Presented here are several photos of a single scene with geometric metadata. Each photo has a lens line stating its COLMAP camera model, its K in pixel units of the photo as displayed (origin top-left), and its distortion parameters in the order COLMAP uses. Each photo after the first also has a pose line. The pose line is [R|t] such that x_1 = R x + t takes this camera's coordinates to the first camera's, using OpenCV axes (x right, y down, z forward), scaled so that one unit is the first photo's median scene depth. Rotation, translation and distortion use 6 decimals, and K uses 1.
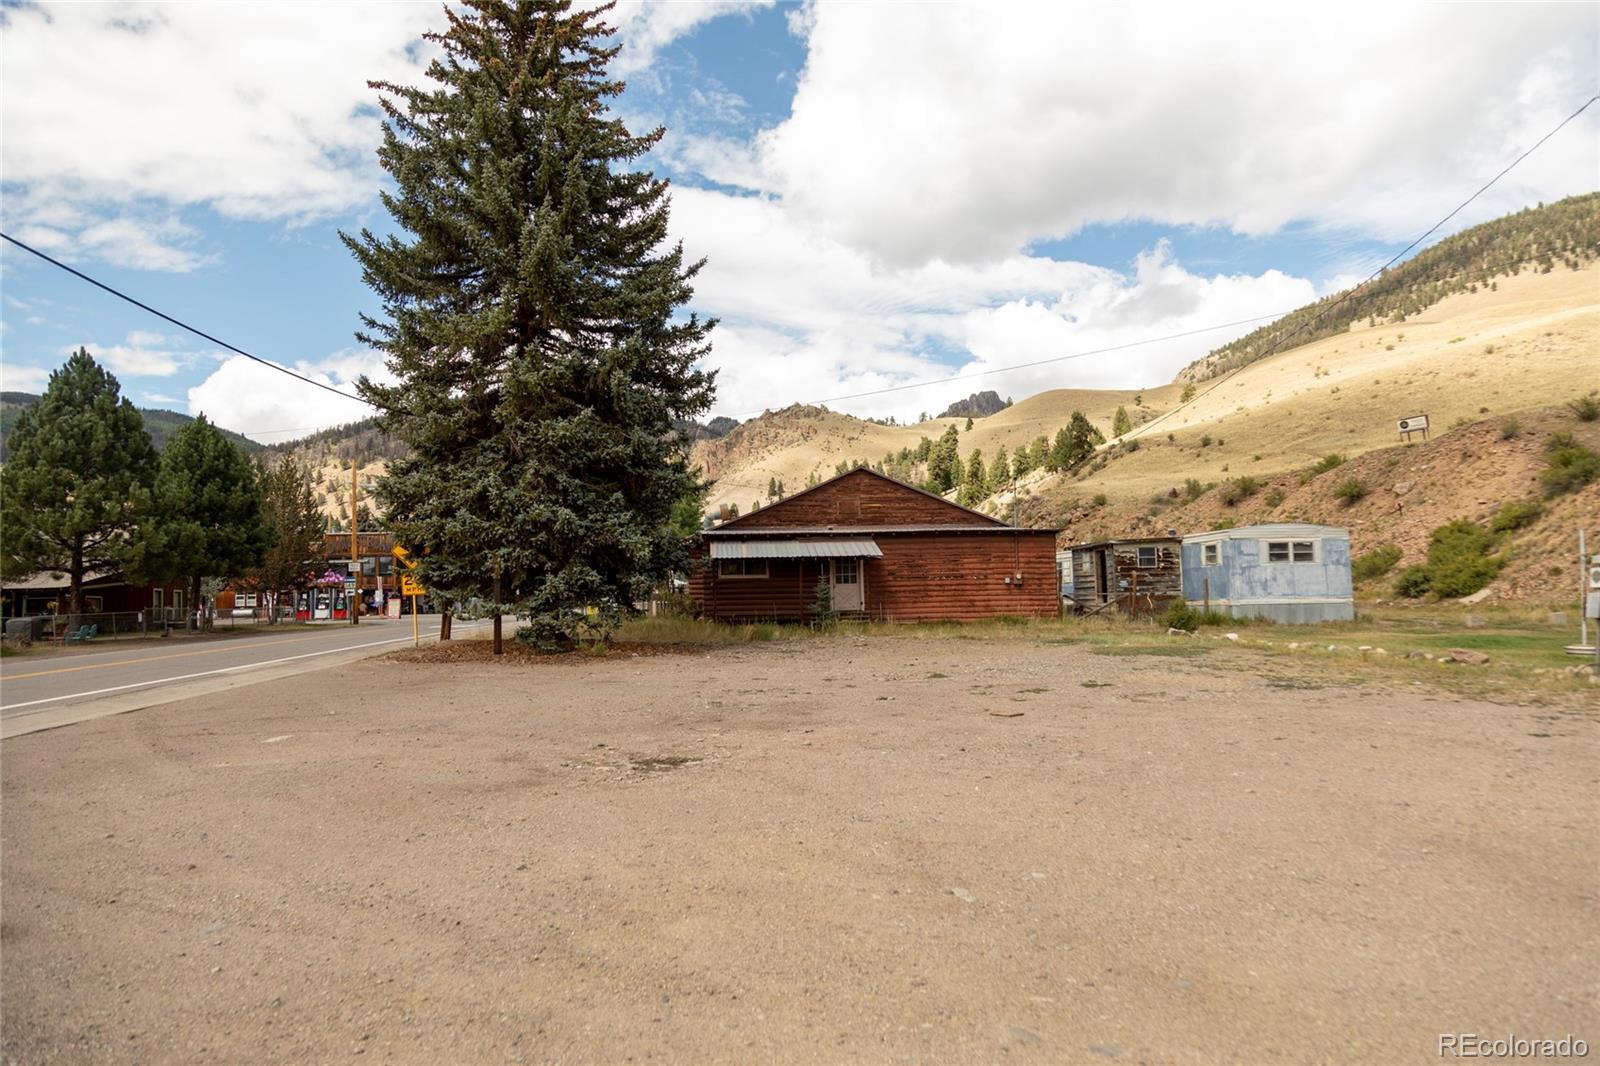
lens RADIAL K [[1109.0, 0, 800.2], [0, 1109.0, 484.7], [0, 0, 1]] dist [0.044635, -0.001746]
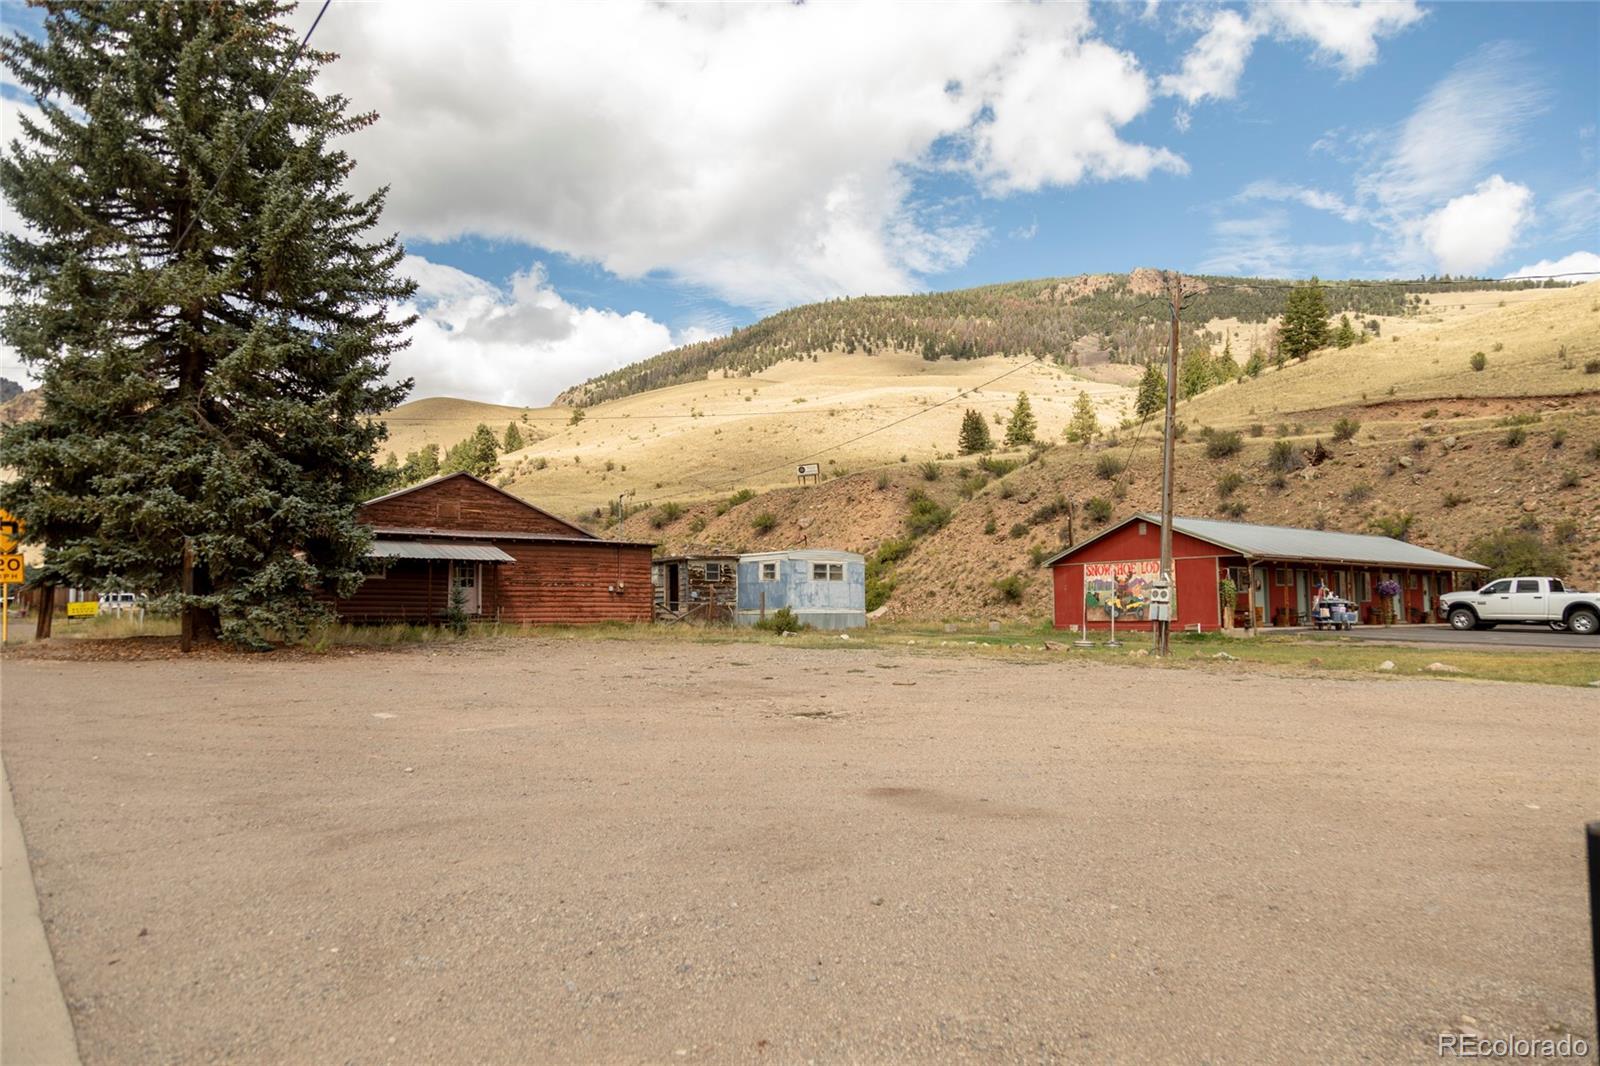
lens RADIAL K [[1126.5, 0, 800.8], [0, 1126.5, 483.0], [0, 0, 1]] dist [-0.003497, -0.001602]
pose [[0.836048, 0.081525, 0.542565, -0.133424], [-0.074060, 0.996617, -0.035630, 0.004329], [-0.543635, -0.010394, 0.839258, -0.013188]]
